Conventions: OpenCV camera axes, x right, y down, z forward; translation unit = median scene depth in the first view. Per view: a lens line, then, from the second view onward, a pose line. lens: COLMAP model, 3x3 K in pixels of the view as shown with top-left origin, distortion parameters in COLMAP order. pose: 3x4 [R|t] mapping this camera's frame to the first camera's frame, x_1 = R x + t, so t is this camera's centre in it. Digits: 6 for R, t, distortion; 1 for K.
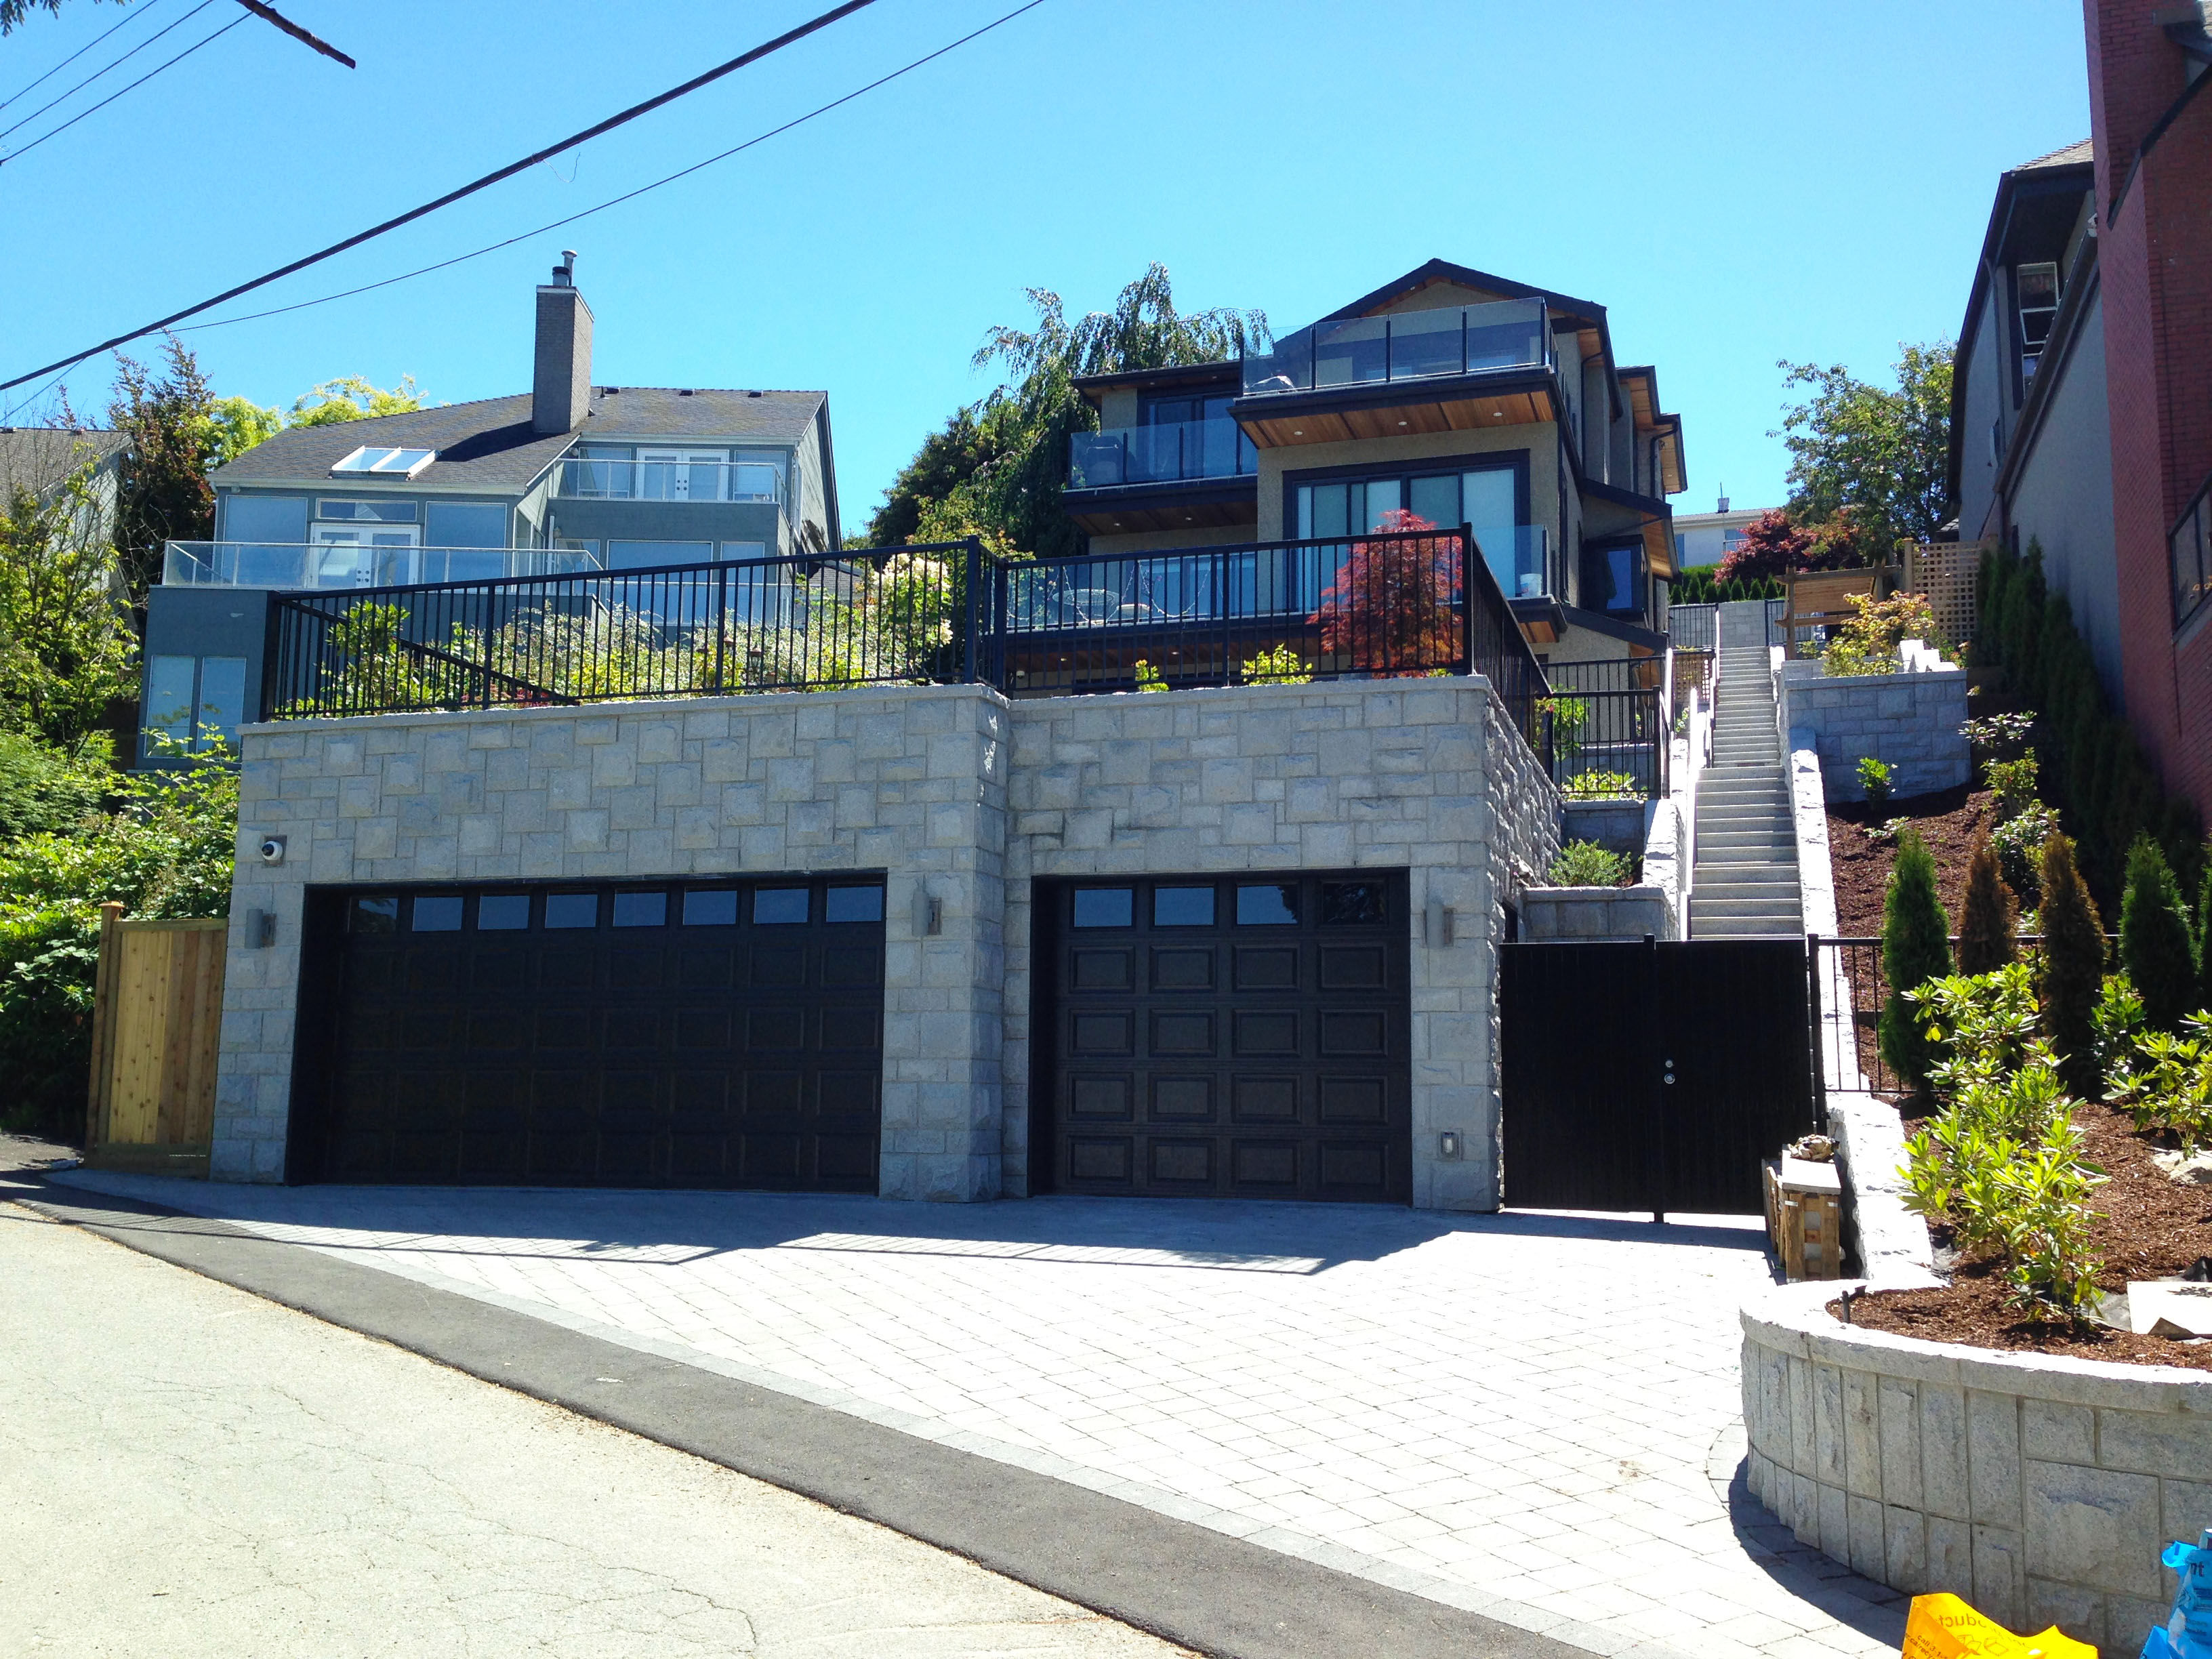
lens RADIAL K [[2082.8, 0, 1105.5], [0, 2082.8, 865.0], [0, 0, 1]] dist [0.043167, 0.004534]
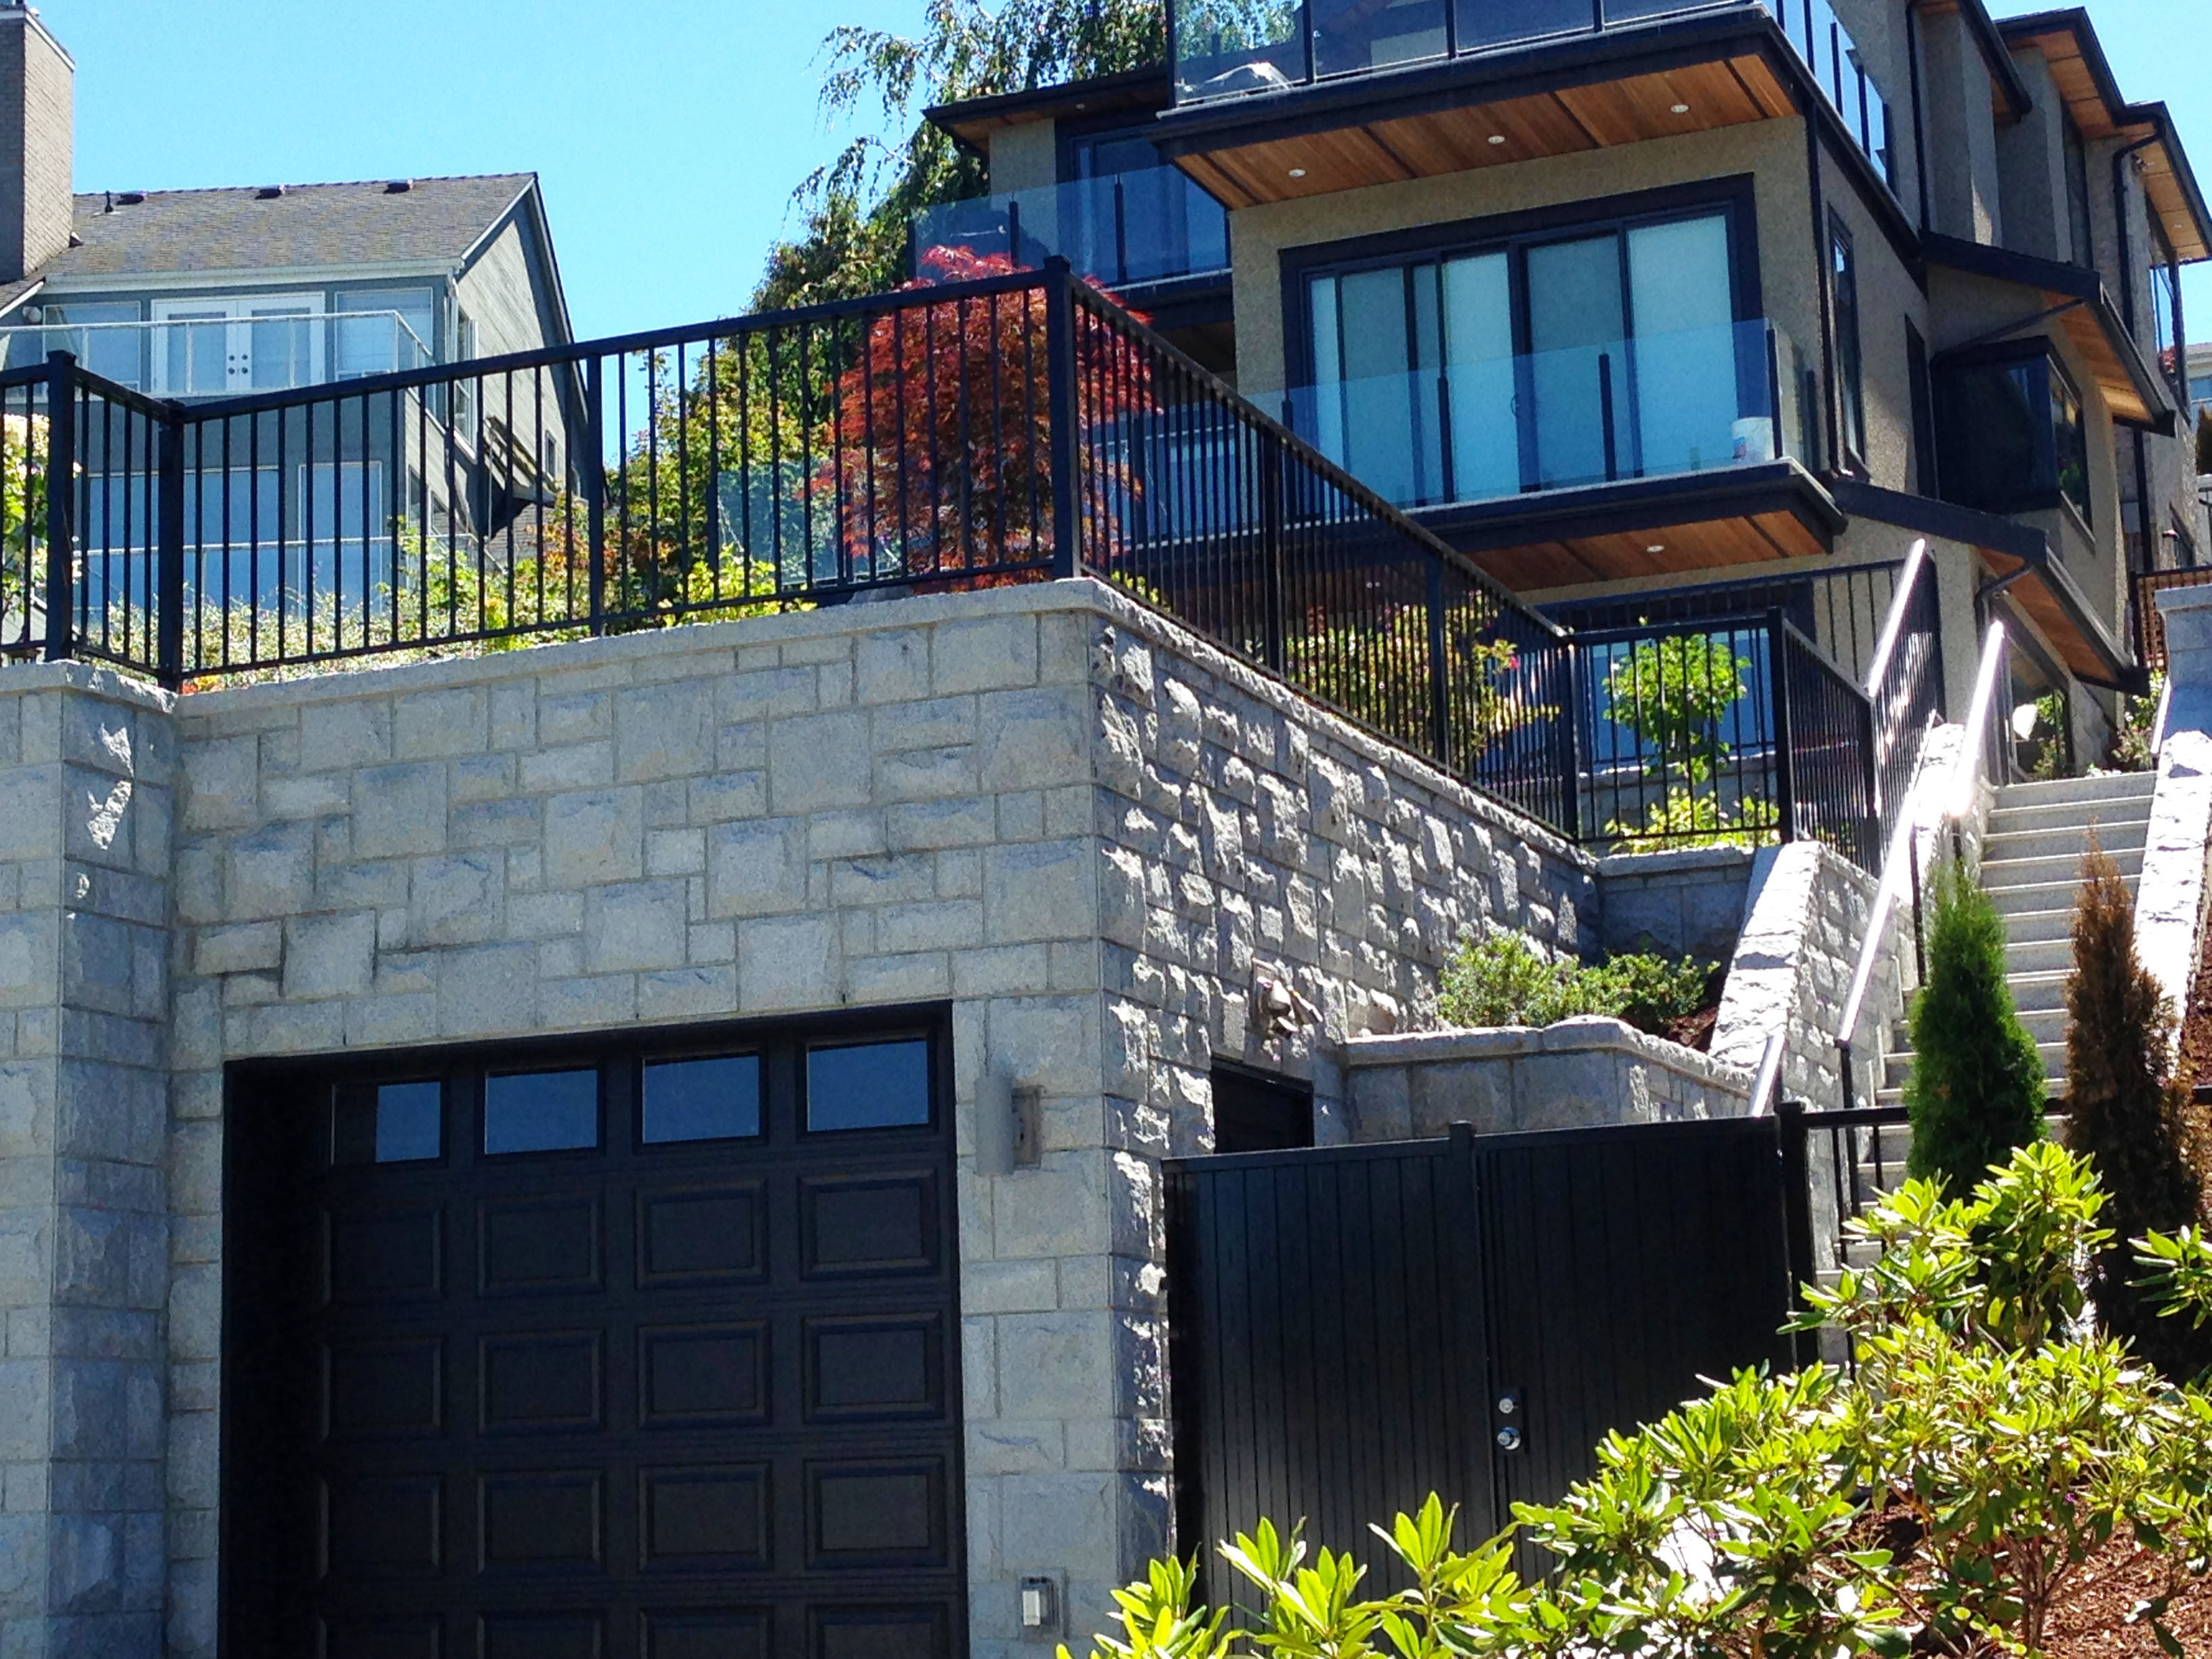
lens RADIAL K [[3919.6, 0, 1106.0], [0, 3919.6, 829.5], [0, 0, 1]] dist [0.028005, 0.091773]
pose [[0.995522, -0.053079, -0.078217, 0.235998], [0.048219, 0.996862, -0.062772, 0.018173], [0.081304, 0.058720, 0.994958, 0.129651]]
